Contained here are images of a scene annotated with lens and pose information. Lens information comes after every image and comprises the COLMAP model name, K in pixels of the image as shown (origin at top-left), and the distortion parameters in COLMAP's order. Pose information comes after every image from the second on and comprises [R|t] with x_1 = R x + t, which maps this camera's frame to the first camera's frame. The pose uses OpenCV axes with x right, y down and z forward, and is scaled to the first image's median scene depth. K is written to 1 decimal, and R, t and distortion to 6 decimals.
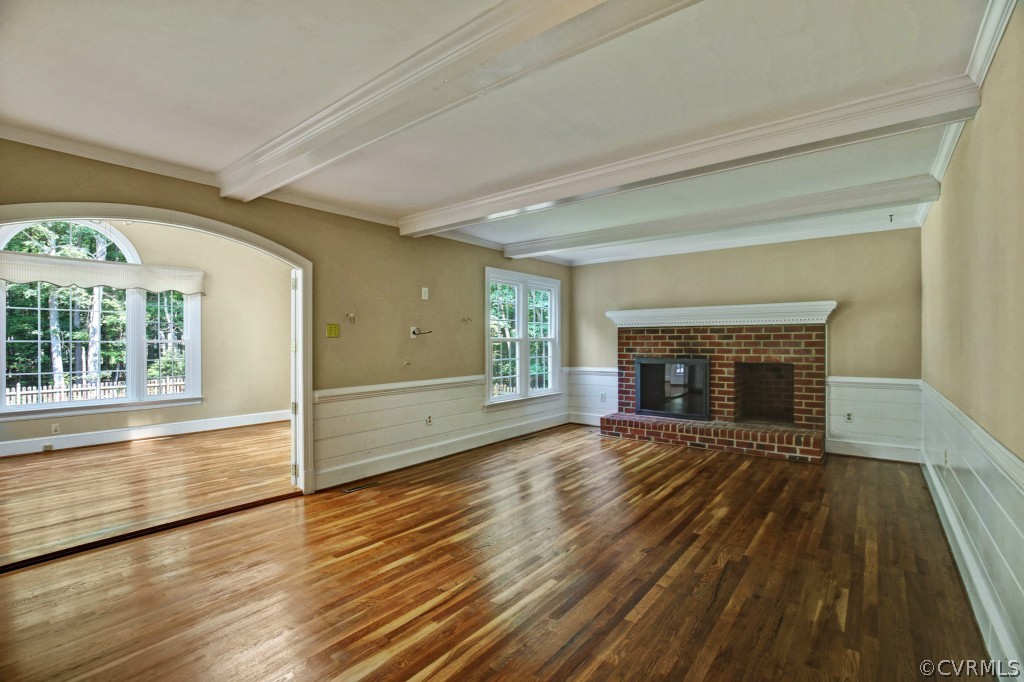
lens RADIAL K [[466.4, 0, 515.6], [0, 466.4, 341.8], [0, 0, 1]] dist [-0.028773, 0.001775]
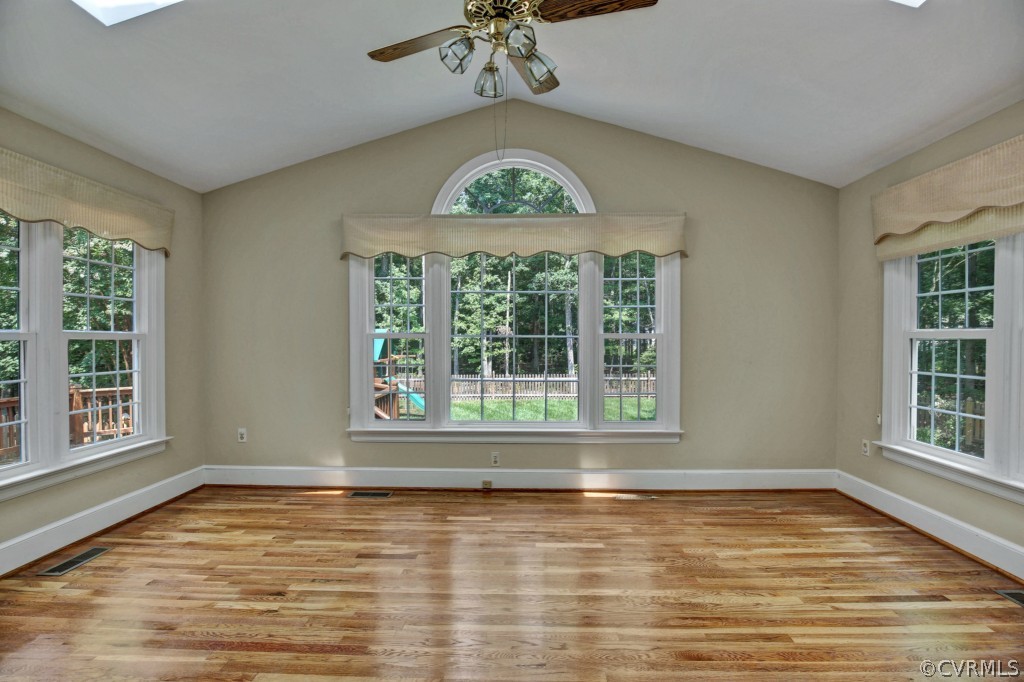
lens RADIAL K [[466.4, 0, 514.4], [0, 466.4, 342.9], [0, 0, 1]] dist [-0.028773, 0.001775]
pose [[0.593538, 0.008736, -0.804759, -0.363677], [-0.000273, 0.999943, 0.010653, 0.001451], [0.804806, -0.006103, 0.593506, 0.523302]]
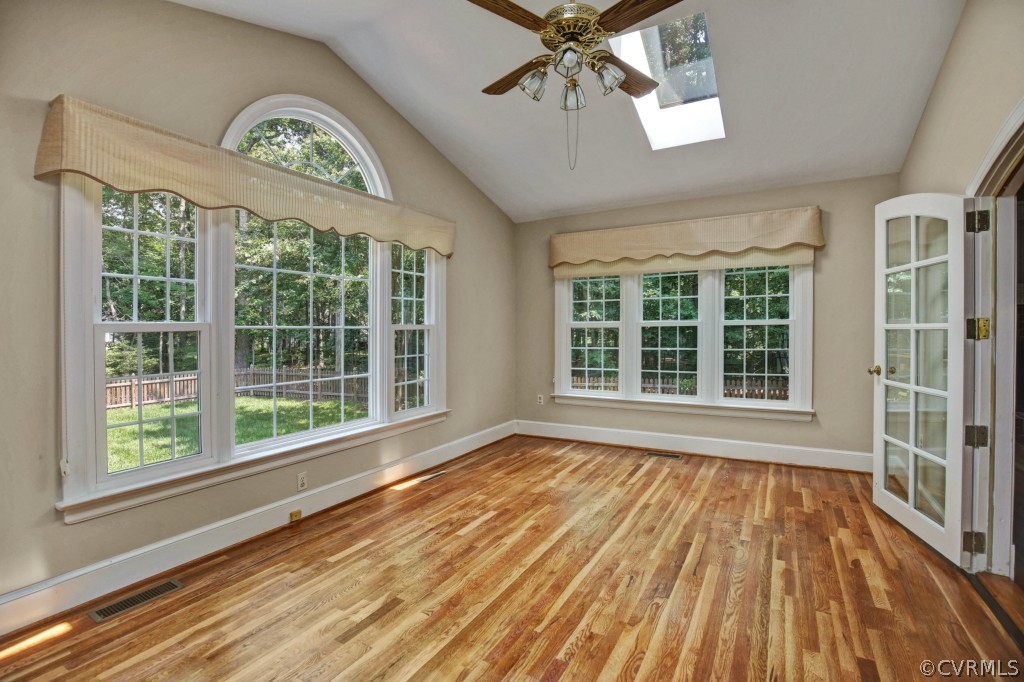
lens RADIAL K [[466.4, 0, 511.2], [0, 466.4, 334.5], [0, 0, 1]] dist [-0.028773, 0.001775]
pose [[0.991187, -0.012245, 0.131903, -0.735147], [0.010704, 0.999866, 0.012384, 0.003084], [-0.132037, -0.010863, 0.991185, 0.346574]]
